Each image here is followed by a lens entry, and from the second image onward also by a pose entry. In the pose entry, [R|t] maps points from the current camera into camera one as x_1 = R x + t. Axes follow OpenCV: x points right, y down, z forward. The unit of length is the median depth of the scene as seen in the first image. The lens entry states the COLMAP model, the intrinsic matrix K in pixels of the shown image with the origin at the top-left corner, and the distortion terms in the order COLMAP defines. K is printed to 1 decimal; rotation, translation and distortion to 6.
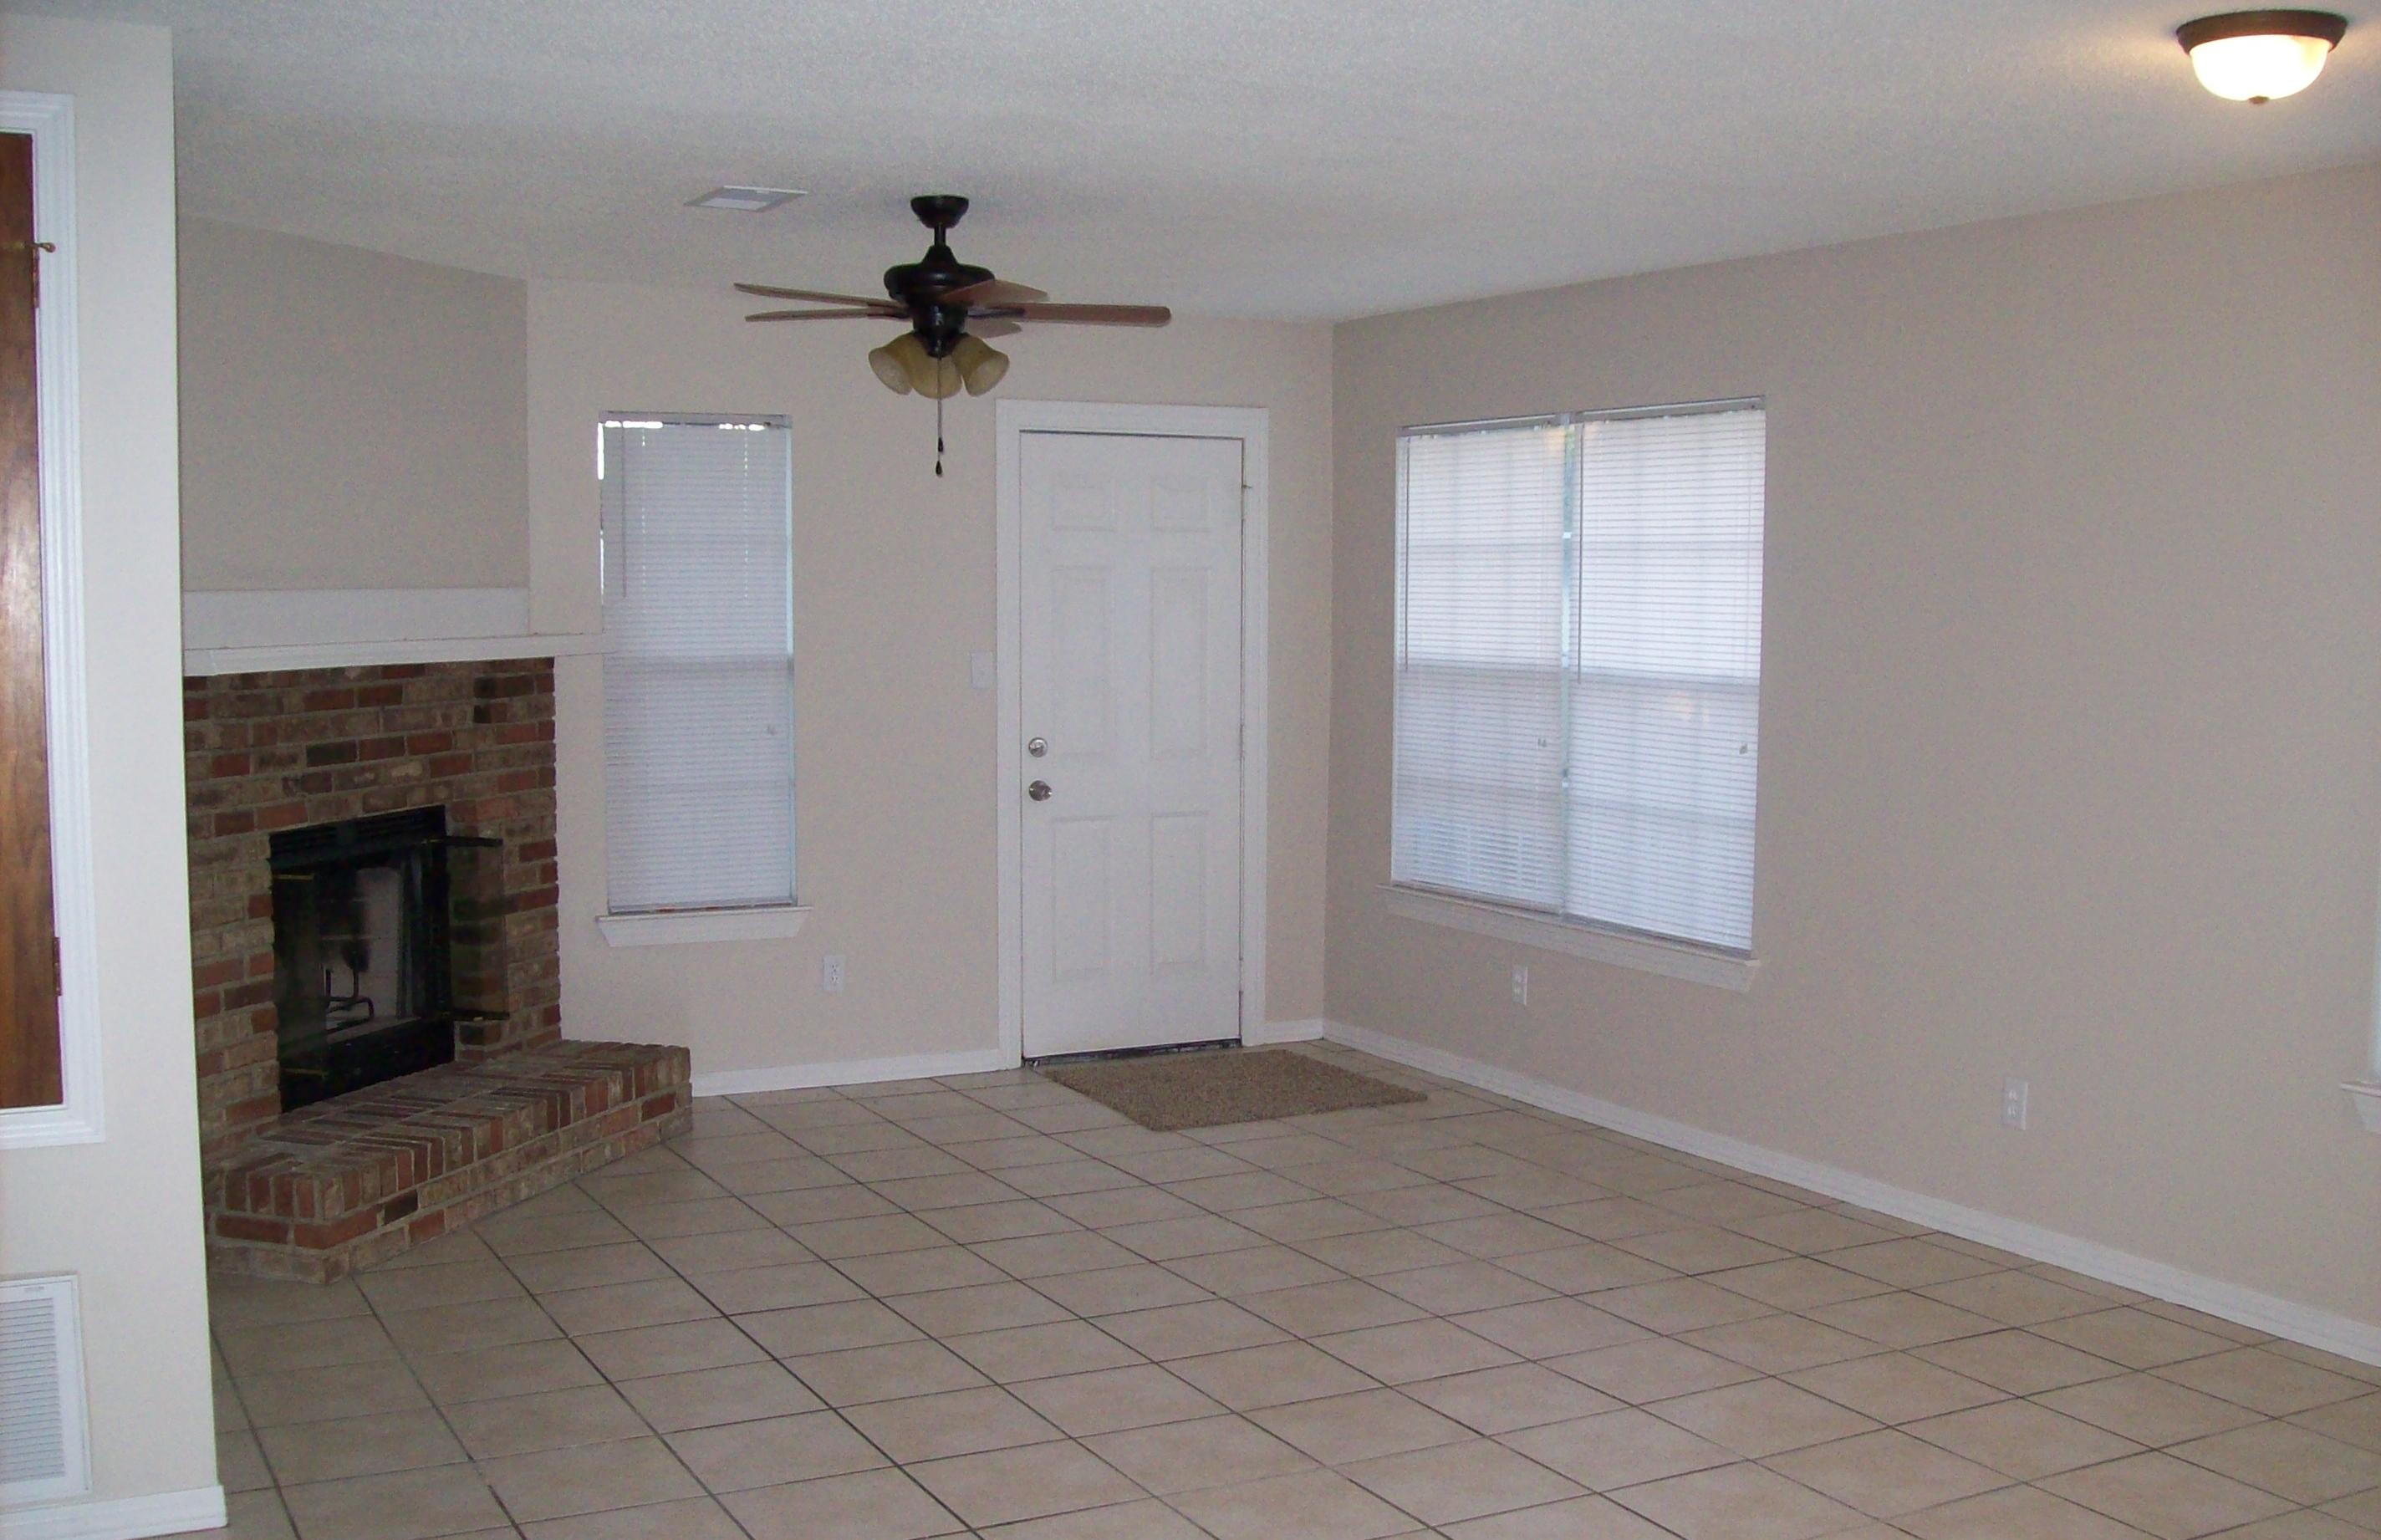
lens RADIAL K [[2539.3, 0, 1191.0], [0, 2539.3, 837.7], [0, 0, 1]] dist [-0.144707, 0.004740]
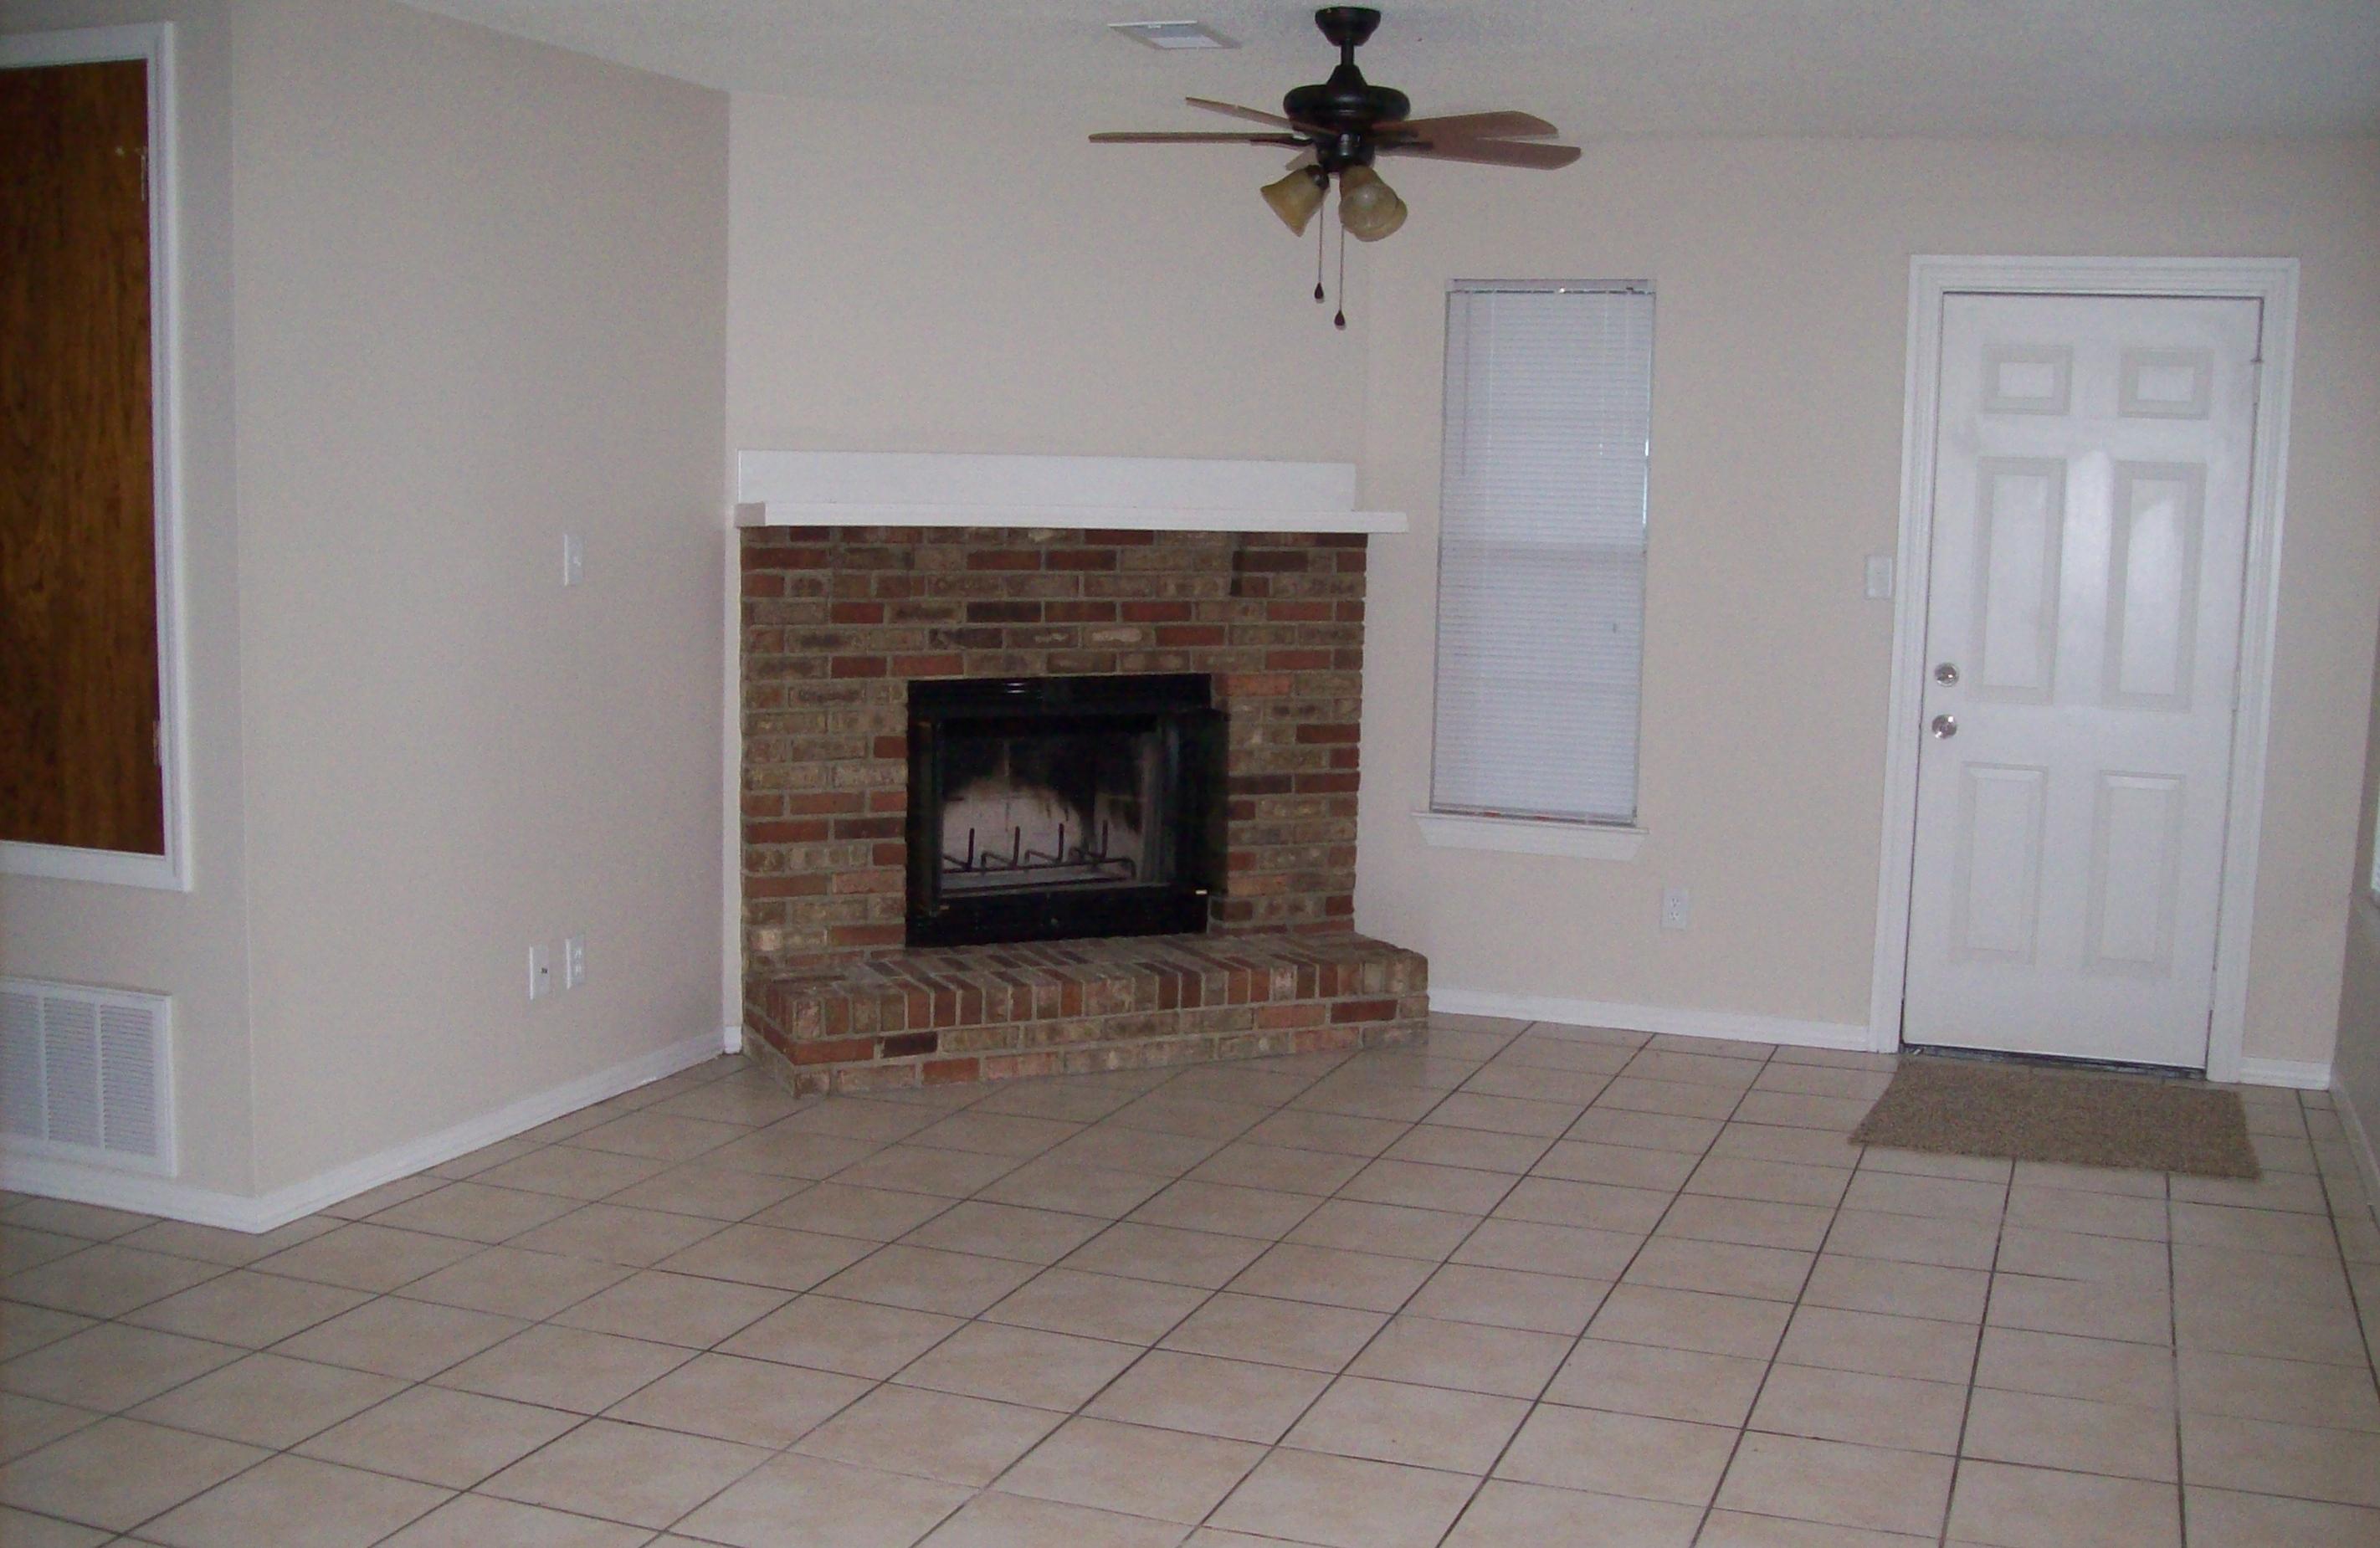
lens RADIAL K [[2538.0, 0, 1190.5], [0, 2538.0, 841.6], [0, 0, 1]] dist [-0.144707, 0.004740]
pose [[0.668059, 0.116275, -0.734968, 0.474683], [-0.093880, 0.992994, 0.071762, -0.020689], [0.738162, 0.021057, 0.674294, 0.333078]]
